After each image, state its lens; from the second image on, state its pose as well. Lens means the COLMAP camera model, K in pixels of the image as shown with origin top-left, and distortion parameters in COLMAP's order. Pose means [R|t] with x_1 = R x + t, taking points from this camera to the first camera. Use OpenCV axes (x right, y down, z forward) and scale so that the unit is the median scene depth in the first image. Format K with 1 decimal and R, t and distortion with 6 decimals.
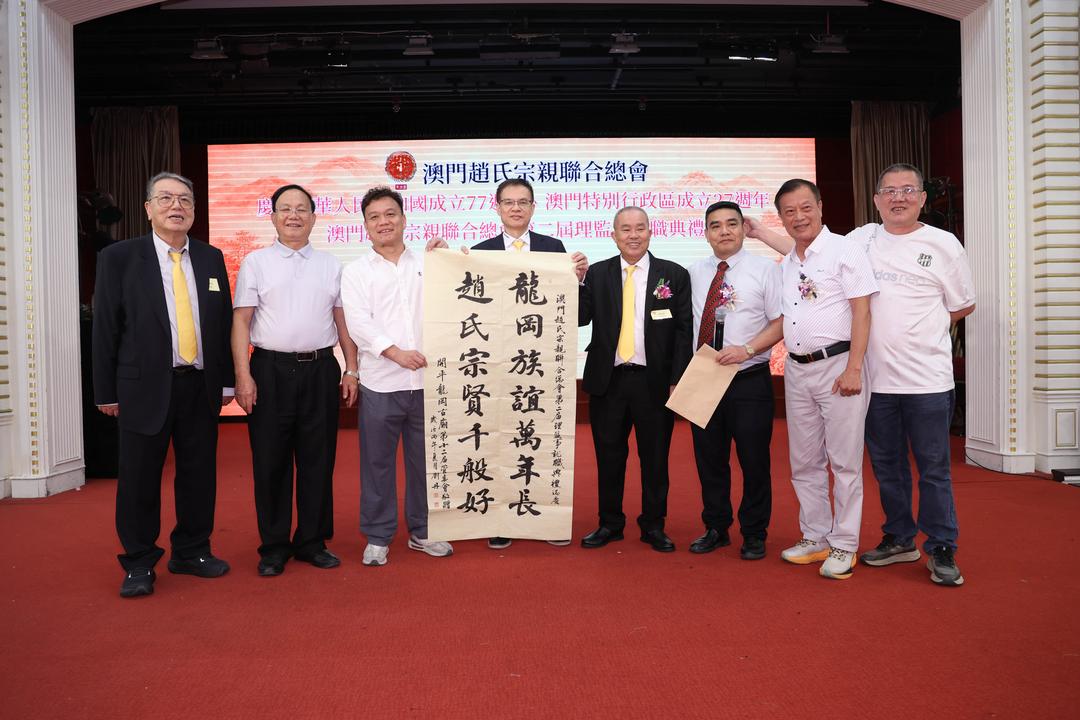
lens RADIAL K [[765.3, 0, 537.7], [0, 765.3, 351.4], [0, 0, 1]] dist [-0.104474, 0.077391]
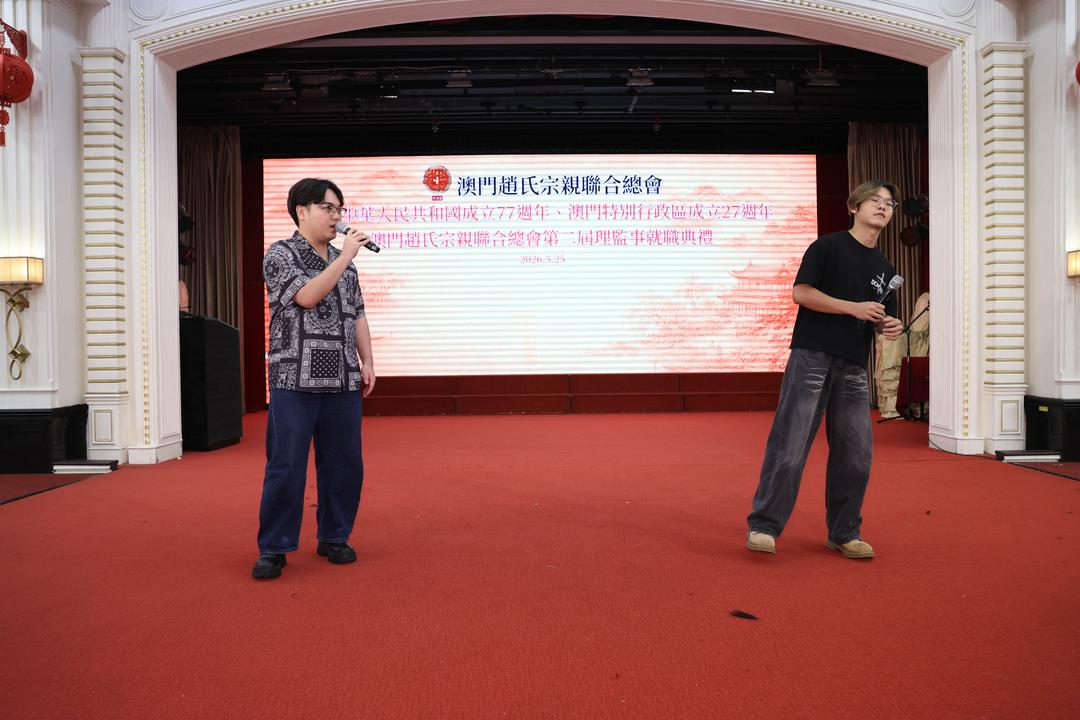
lens RADIAL K [[765.3, 0, 537.5], [0, 765.3, 356.6], [0, 0, 1]] dist [-0.104474, 0.077391]
pose [[0.999666, 0.008931, -0.024234, -0.005648], [-0.008653, 0.999896, 0.011527, 0.000430], [0.024334, -0.011313, 0.999640, -0.108044]]
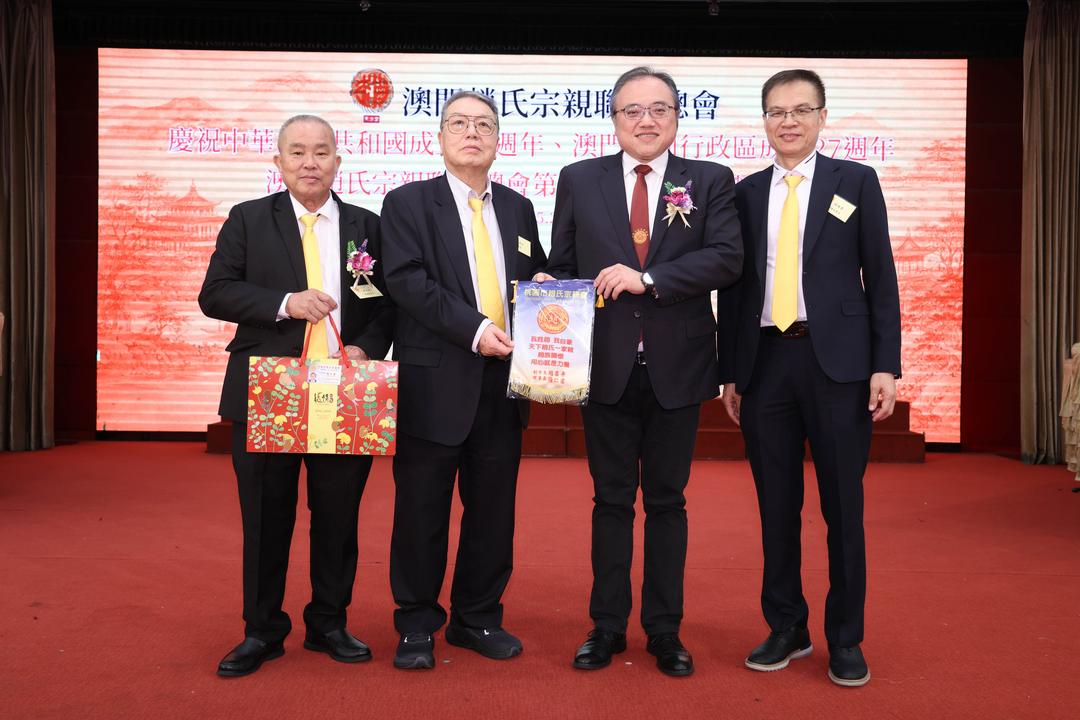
lens RADIAL K [[986.3, 0, 540.7], [0, 986.3, 362.2], [0, 0, 1]] dist [0.026681, 0.000000]
pose [[0.998649, 0.033222, -0.039951, 0.024183], [-0.033120, 0.999446, 0.003213, 0.004542], [0.040036, -0.001886, 0.999196, 0.072971]]
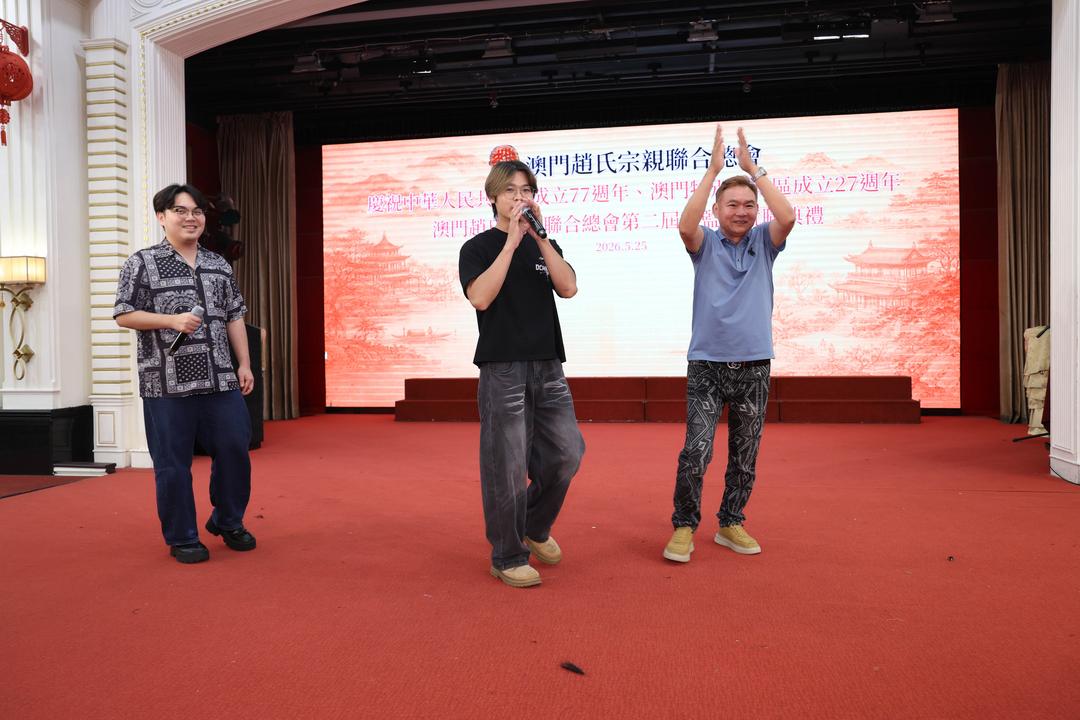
lens RADIAL K [[859.5, 0, 535.4], [0, 859.5, 352.5], [0, 0, 1]] dist [-0.073802, 0.102006]
pose [[0.974208, 0.010459, -0.225410, 0.115651], [-0.008433, 0.999915, 0.009947, -0.002669], [0.225495, -0.007789, 0.974213, -0.090005]]
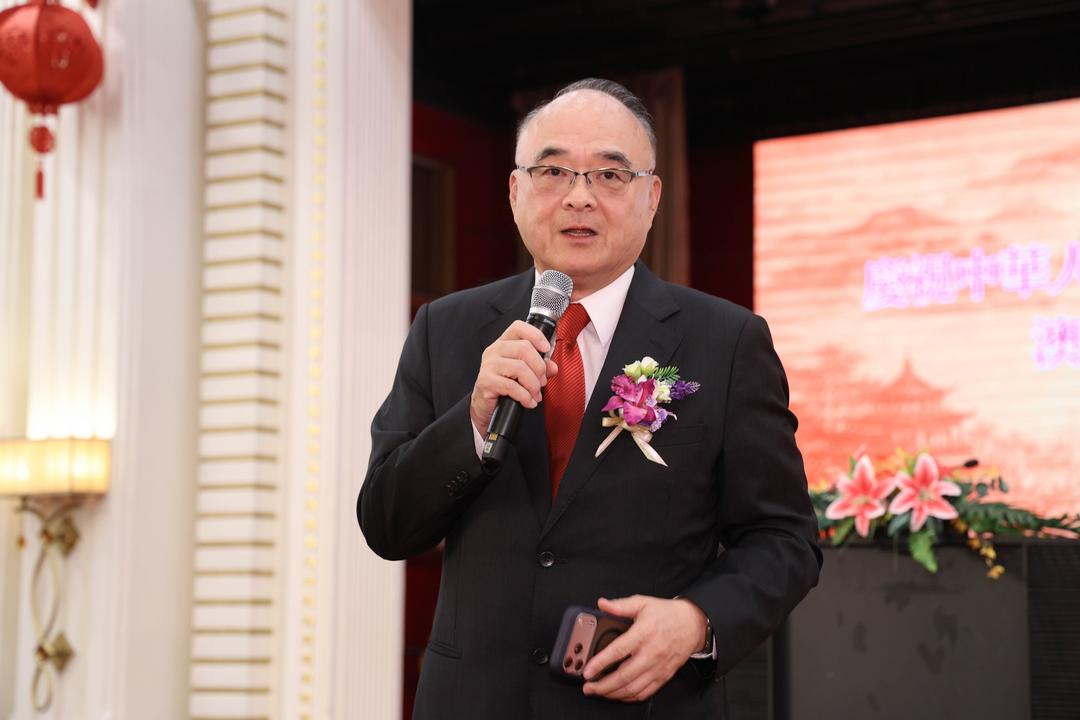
lens RADIAL K [[2243.9, 0, 530.7], [0, 2243.9, 341.1], [0, 0, 1]] dist [0.371952, 0.000000]
pose [[0.818932, -0.044557, -0.572158, 0.181917], [-0.027605, 0.992769, -0.116824, -0.010897], [0.573226, 0.111466, 0.811780, -0.106234]]
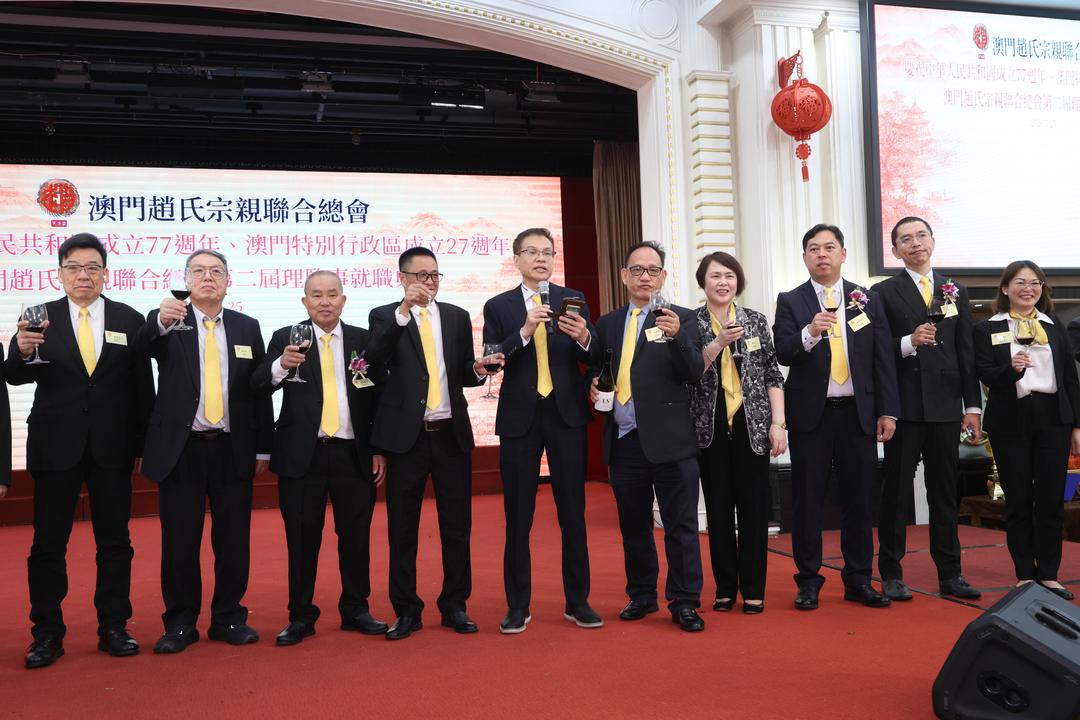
lens RADIAL K [[1057.3, 0, 544.3], [0, 1057.3, 357.2], [0, 0, 1]] dist [0.040274, 0.000000]
pose [[0.974014, -0.007232, 0.226374, 0.065813], [0.019686, 0.998411, -0.052805, -0.003027], [-0.225632, 0.055889, 0.972608, -0.217683]]
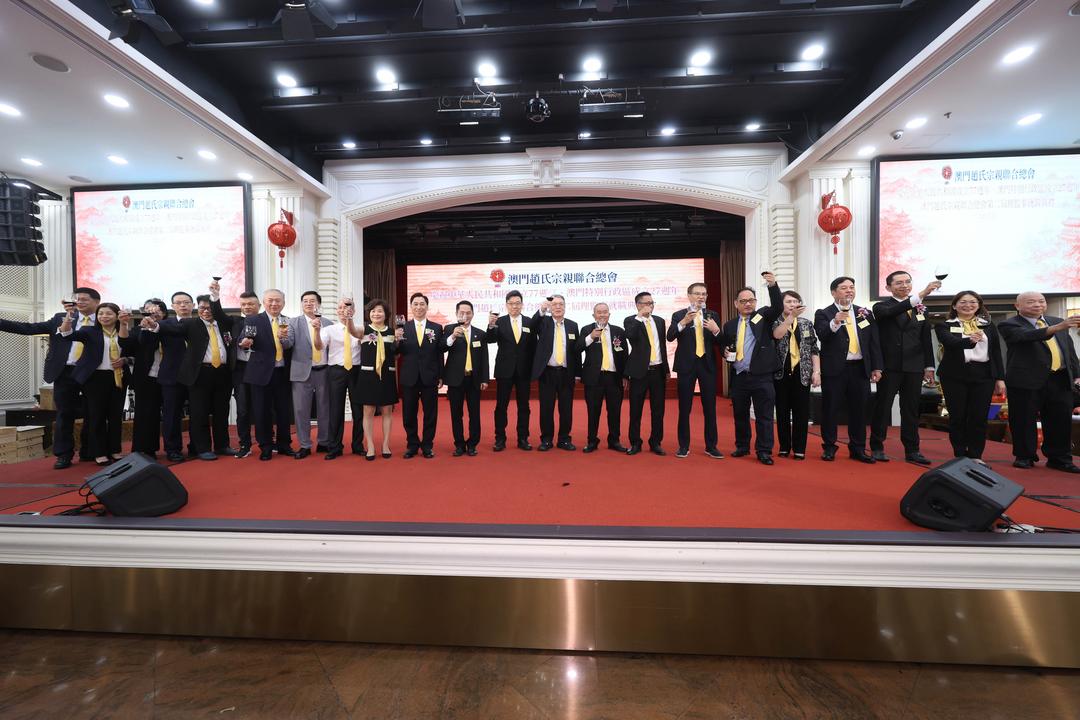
lens RADIAL K [[451.1, 0, 532.6], [0, 451.1, 359.0], [0, 0, 1]] dist [0.010913, 0.002257]
pose [[0.994102, 0.010157, -0.107974, 0.053555], [-0.011422, 0.999873, -0.011111, -0.000564], [0.107847, 0.012279, 0.994092, -0.233913]]
